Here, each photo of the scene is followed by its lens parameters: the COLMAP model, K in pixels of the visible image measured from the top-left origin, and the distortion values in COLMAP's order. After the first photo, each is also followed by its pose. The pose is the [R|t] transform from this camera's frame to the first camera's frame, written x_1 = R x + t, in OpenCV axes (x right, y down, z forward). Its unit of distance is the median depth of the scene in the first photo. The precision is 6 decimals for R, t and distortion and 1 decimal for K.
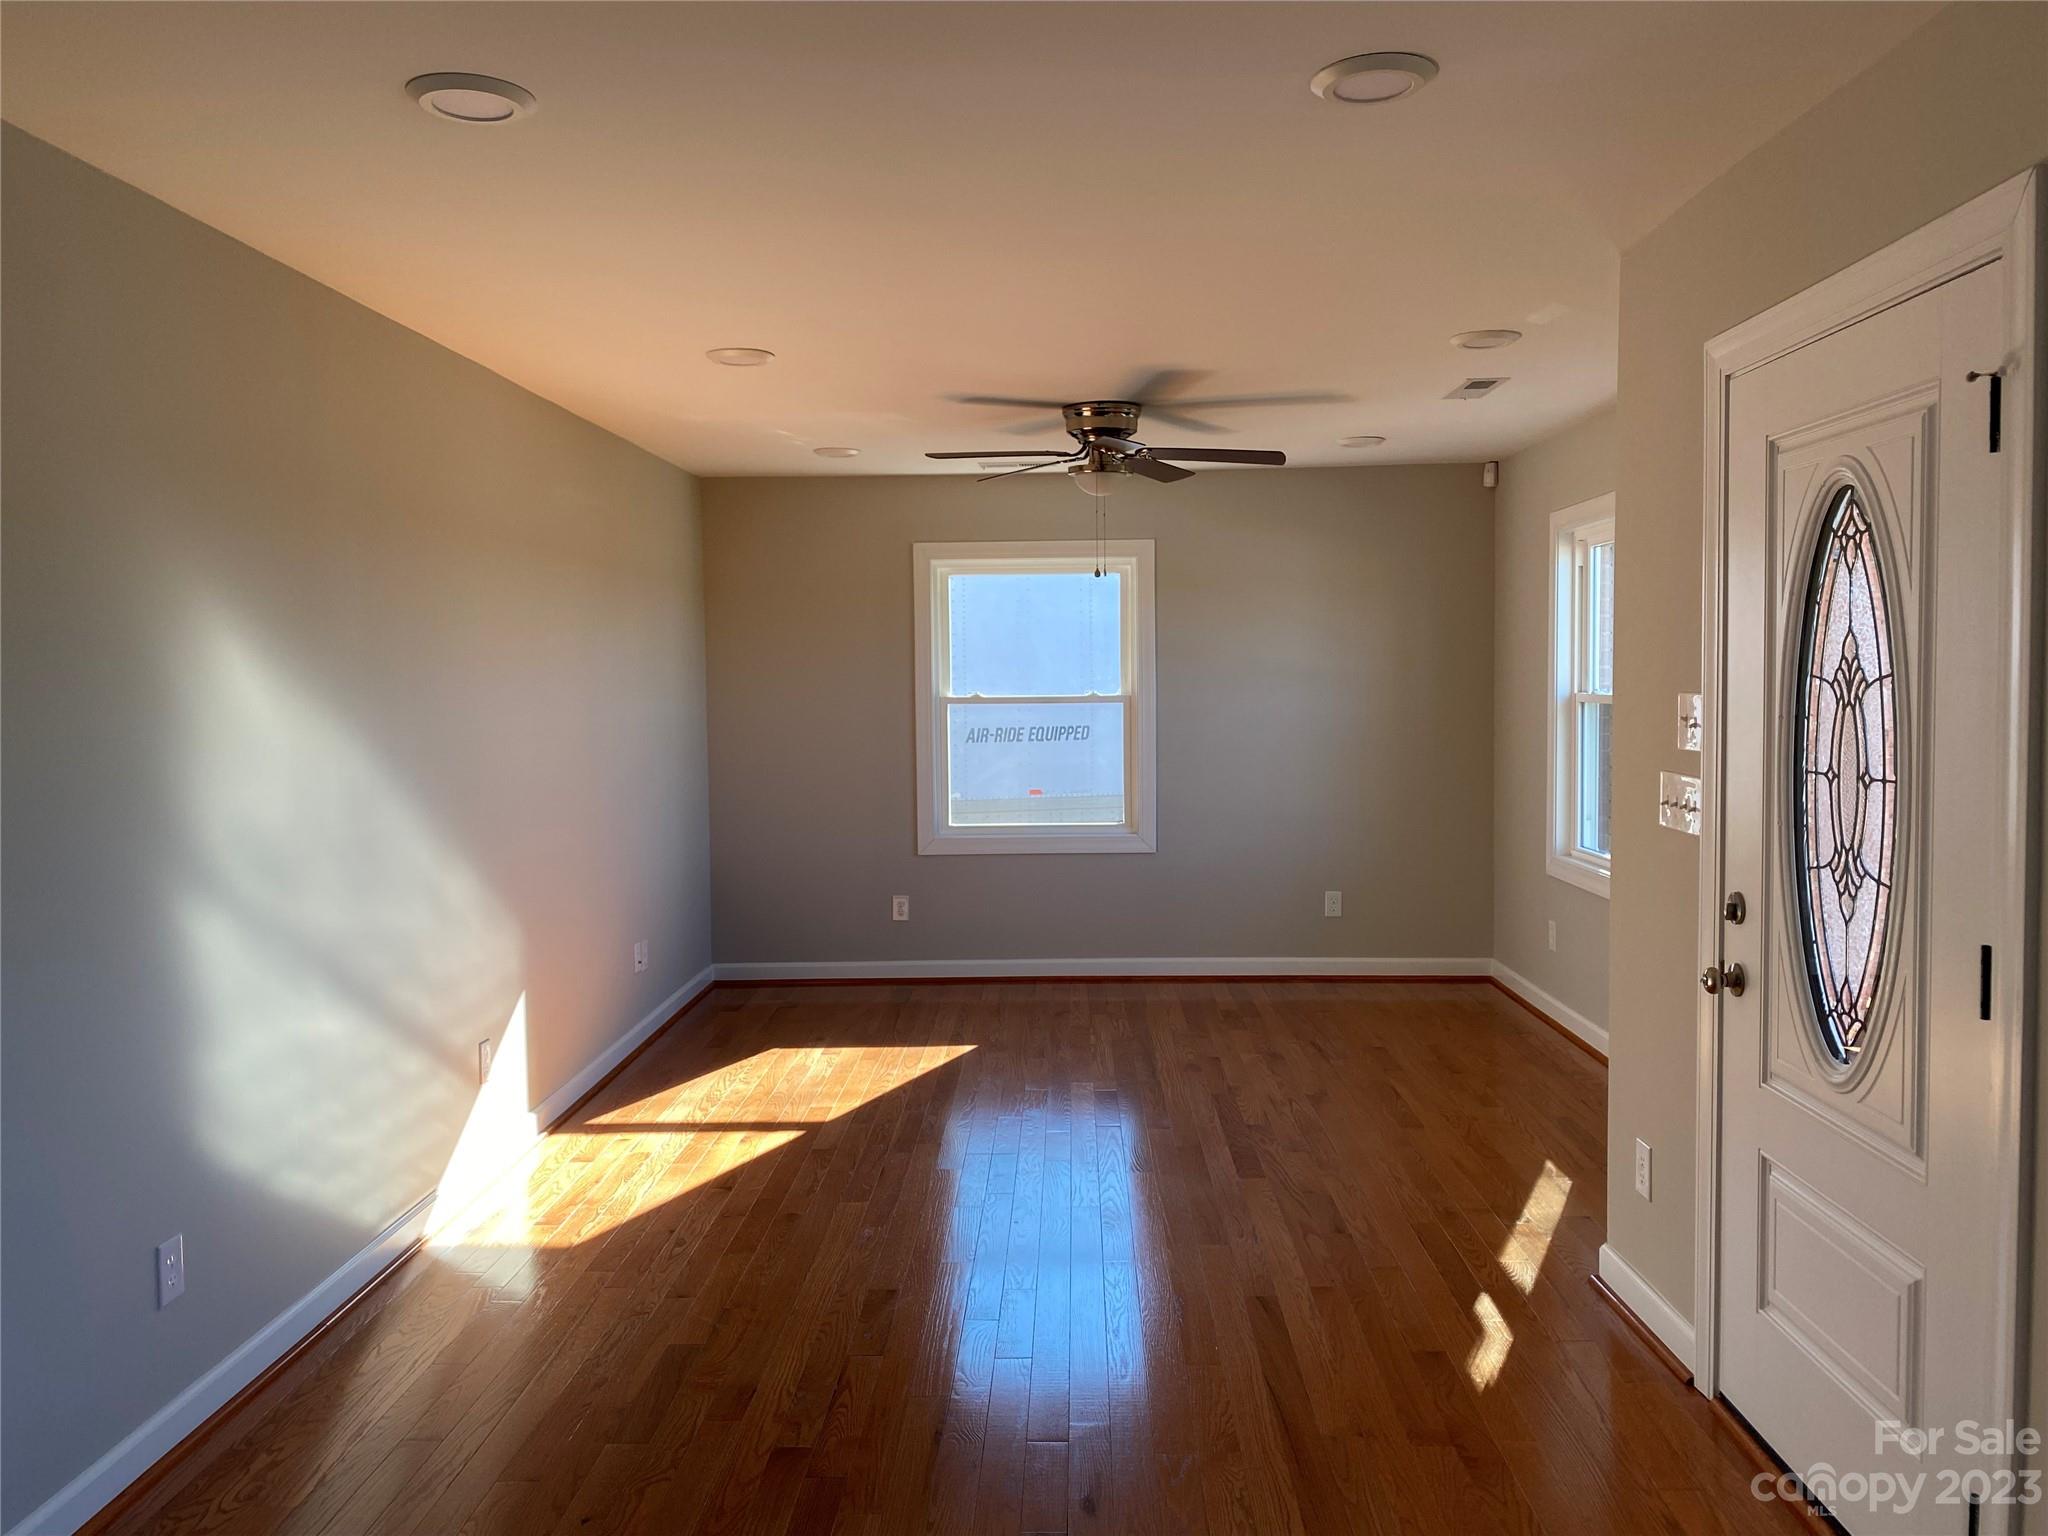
lens RADIAL K [[1525.2, 0, 1027.3], [0, 1525.2, 760.8], [0, 0, 1]] dist [0.003379, -0.005762]
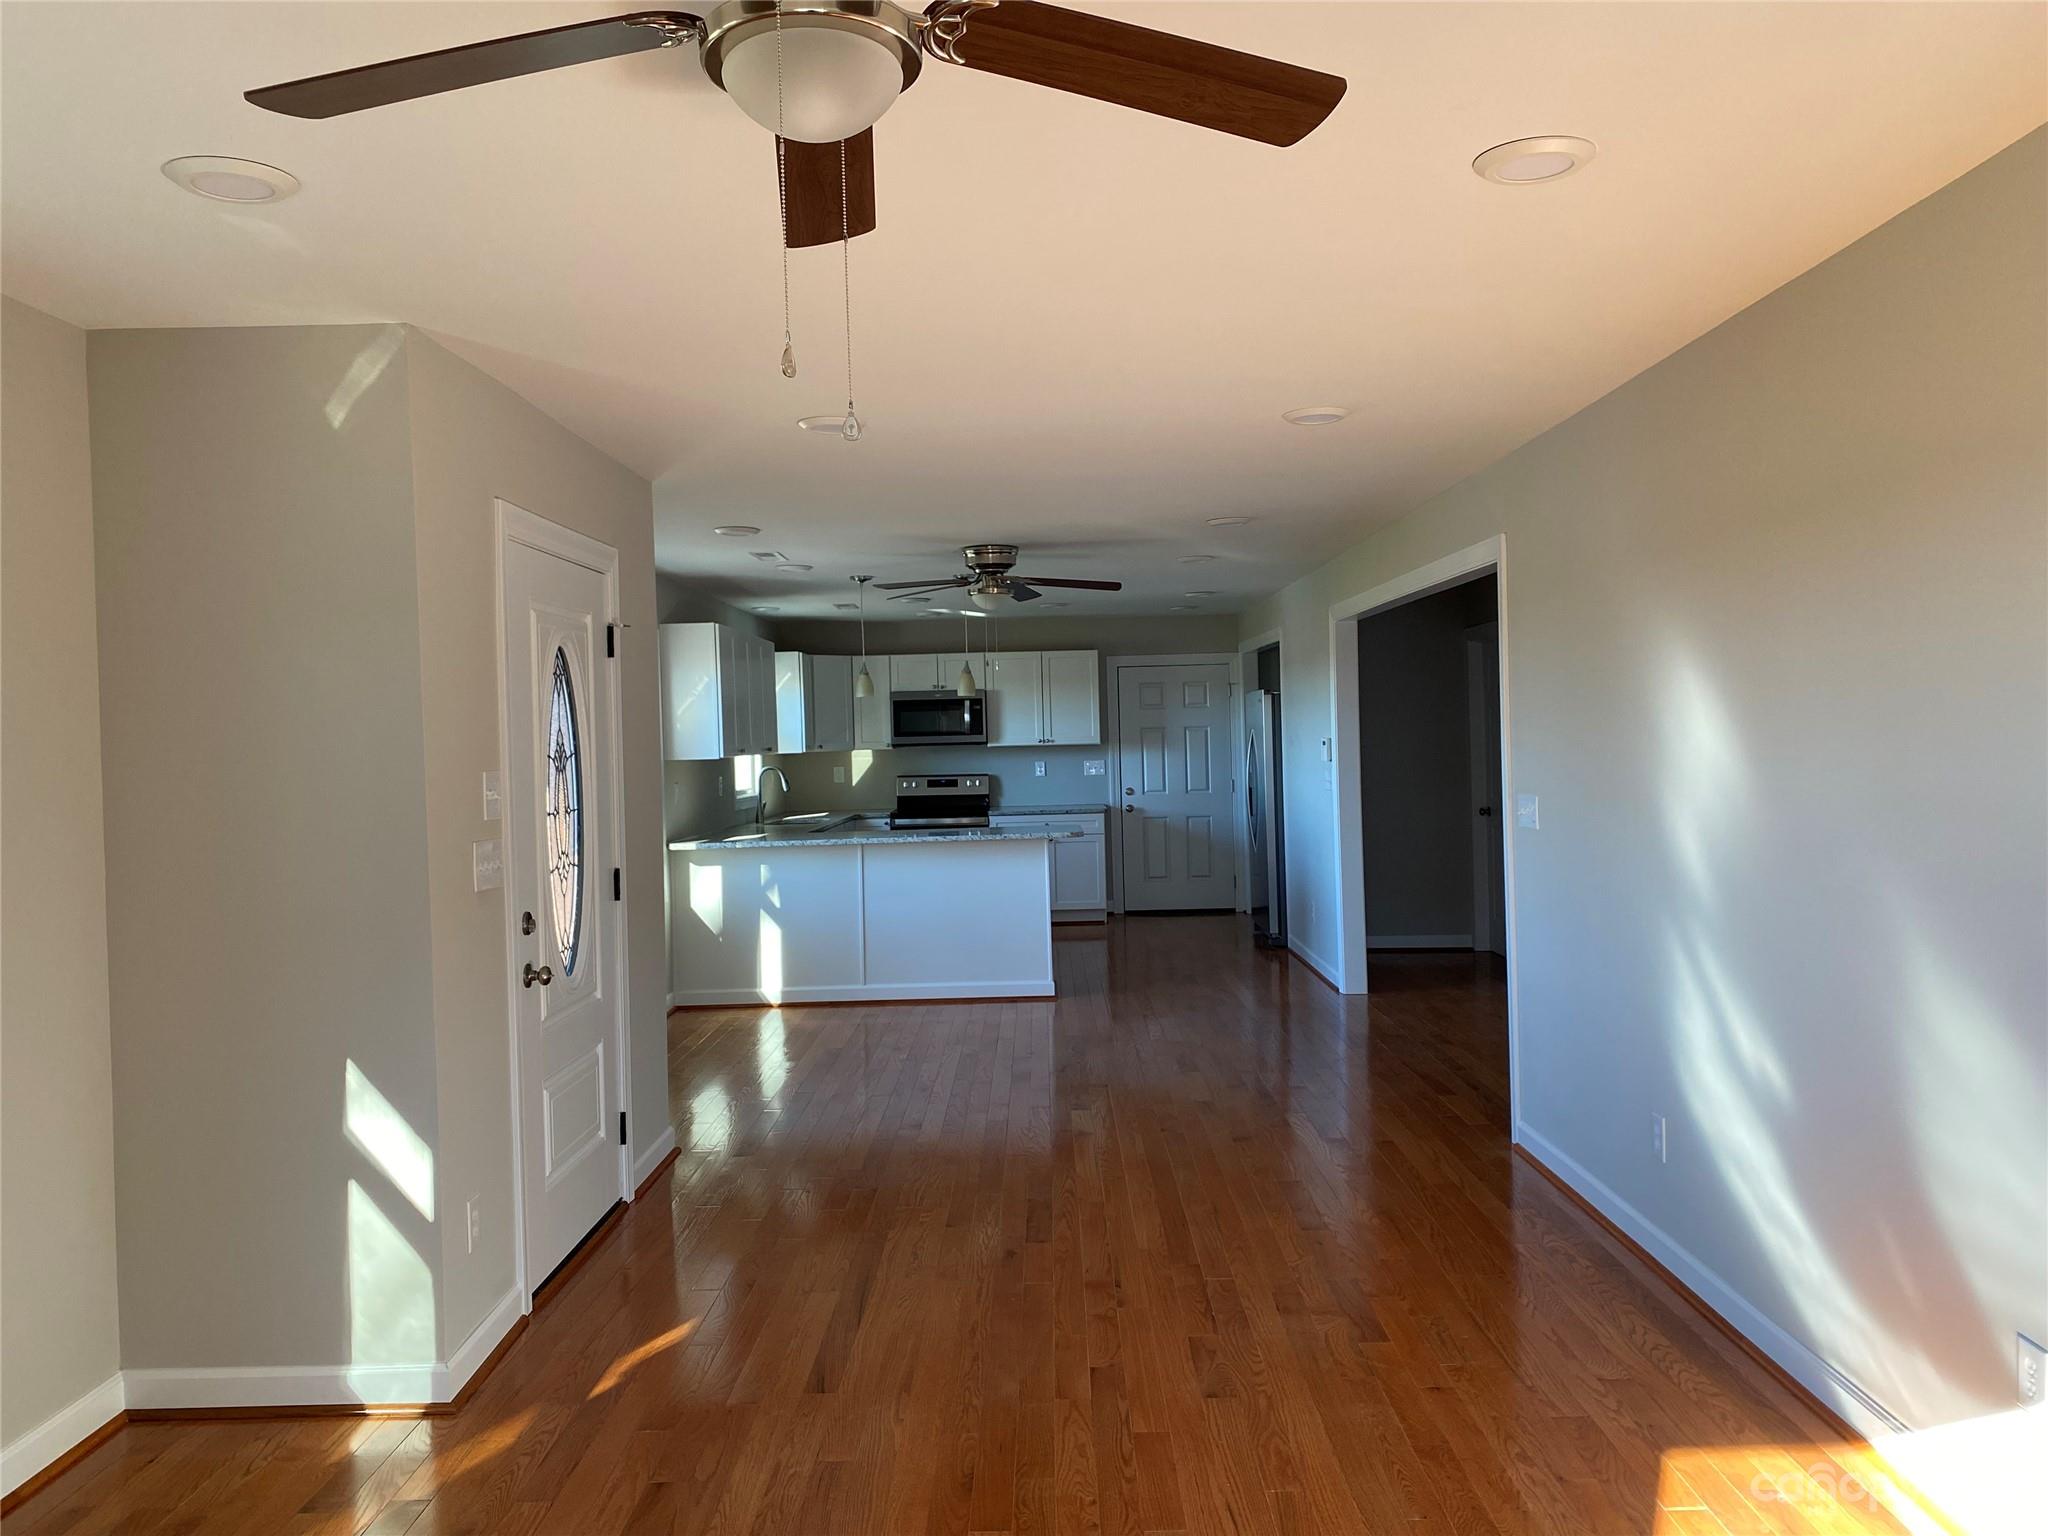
lens RADIAL K [[1565.7, 0, 1024.0], [0, 1565.7, 768.0], [0, 0, 1]] dist [0.033675, -0.008470]
pose [[-0.998986, 0.041901, -0.016453, 0.022098], [0.040424, 0.995841, 0.081647, -0.103631], [0.019805, 0.080899, -0.996525, 1.757085]]
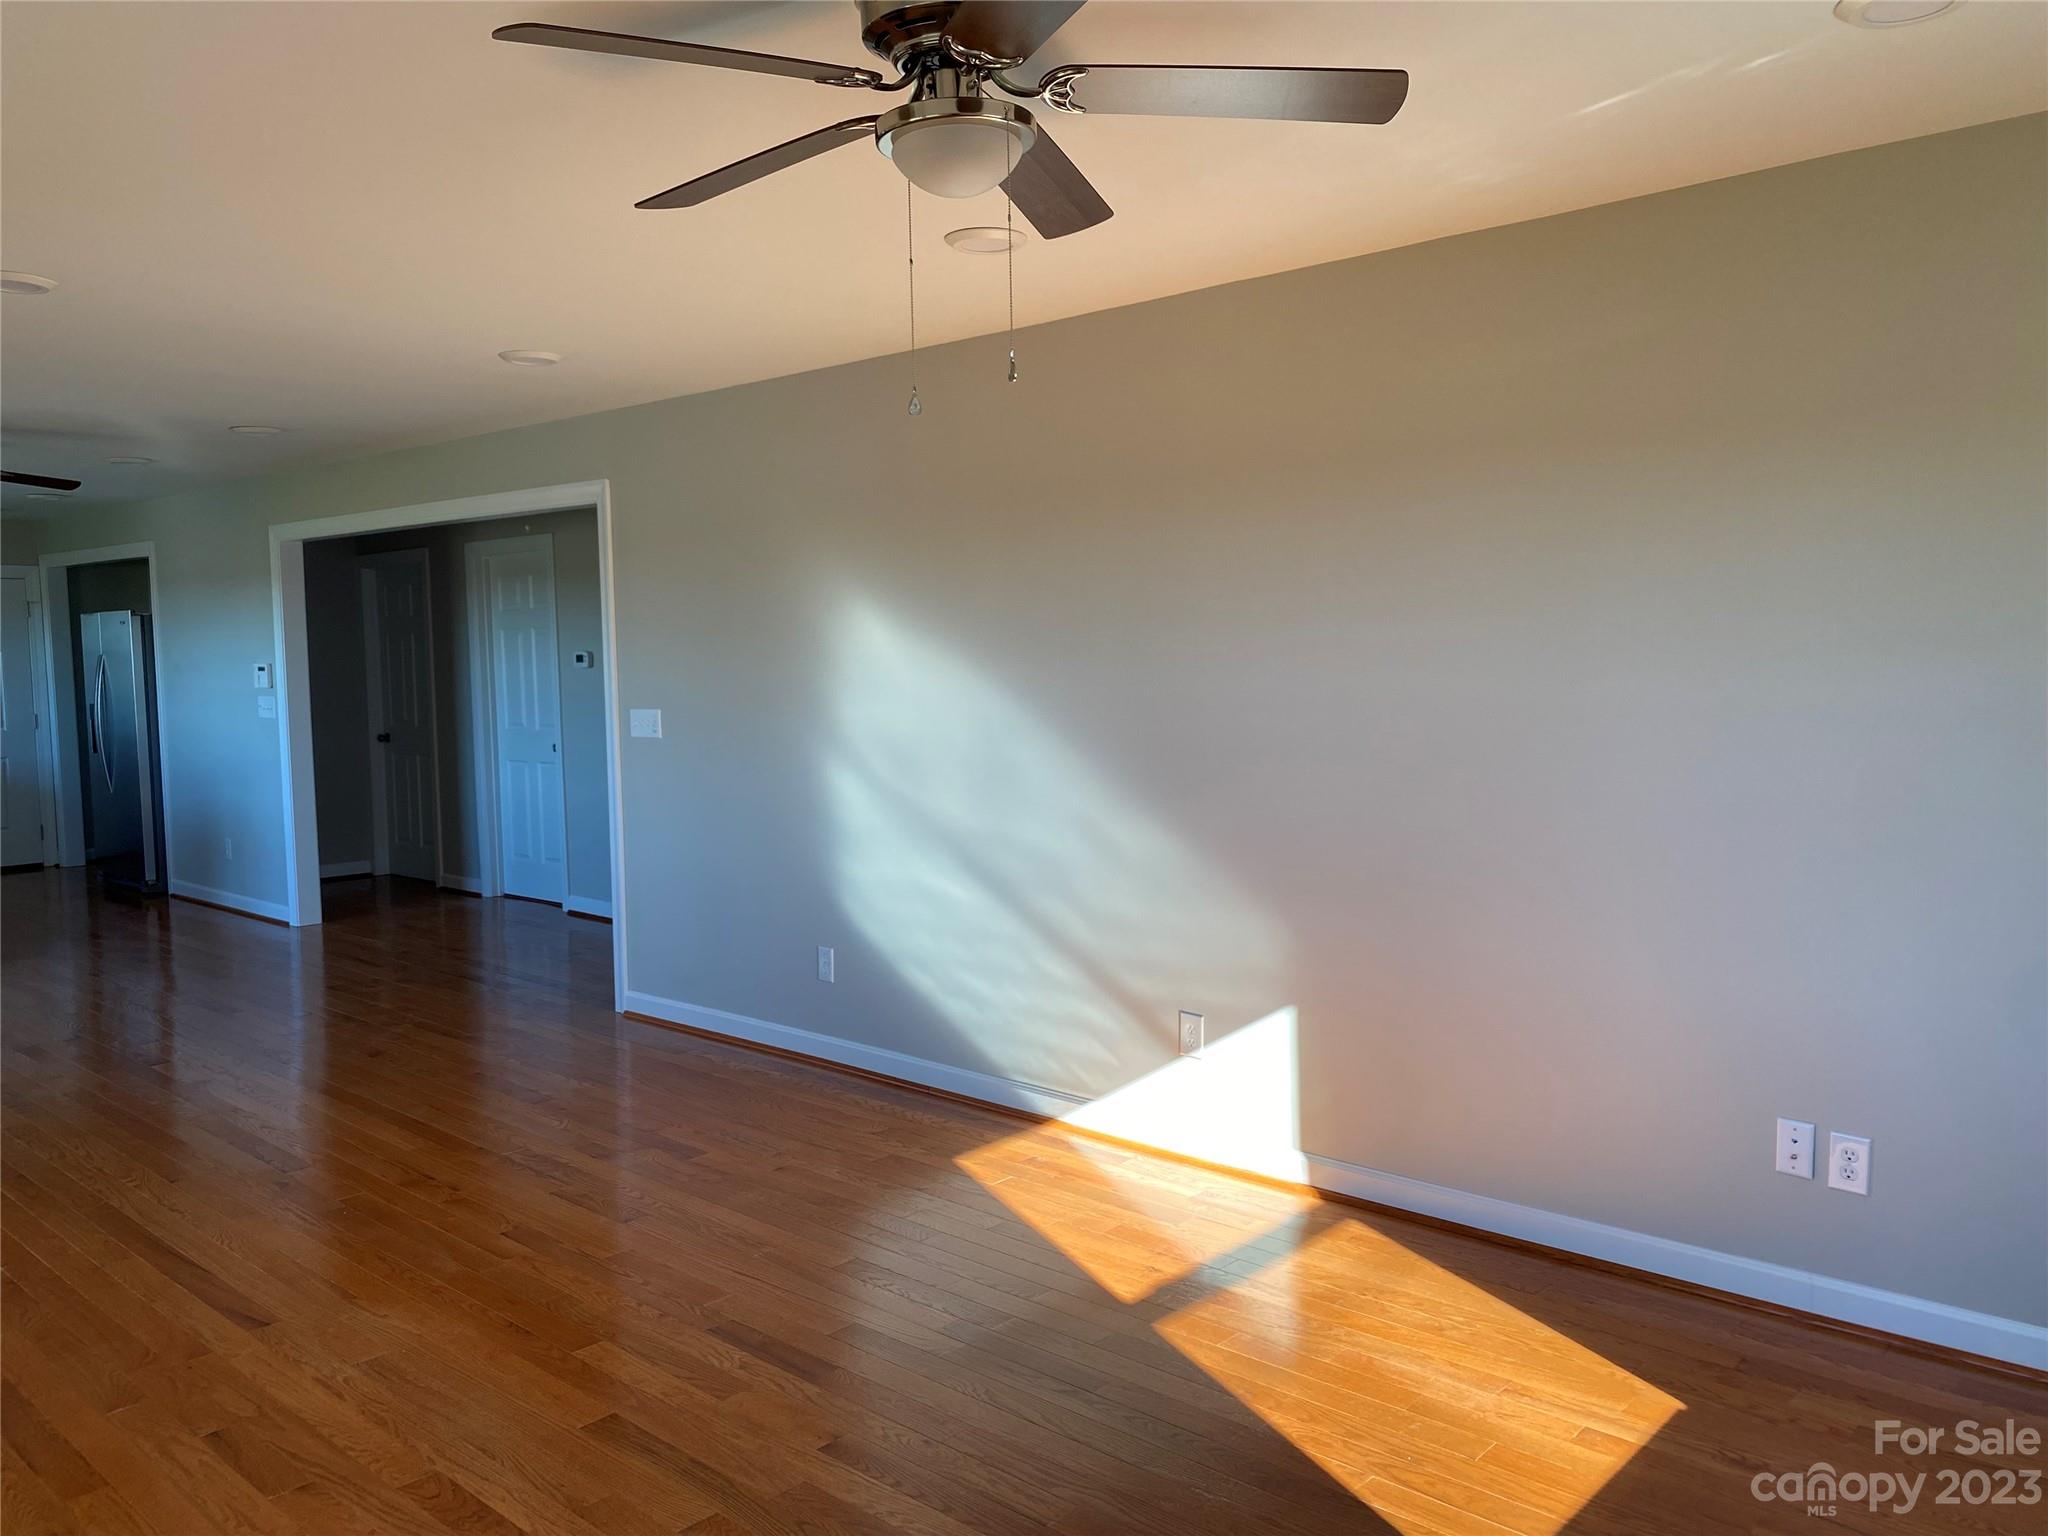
lens RADIAL K [[1569.1, 0, 1020.7], [0, 1569.1, 750.8], [0, 0, 1]] dist [0.084028, -0.082432]
pose [[-0.657323, 0.071415, -0.750218, 0.493947], [-0.022357, 0.993214, 0.114135, -0.099807], [0.753277, 0.091796, -0.651265, 1.737269]]
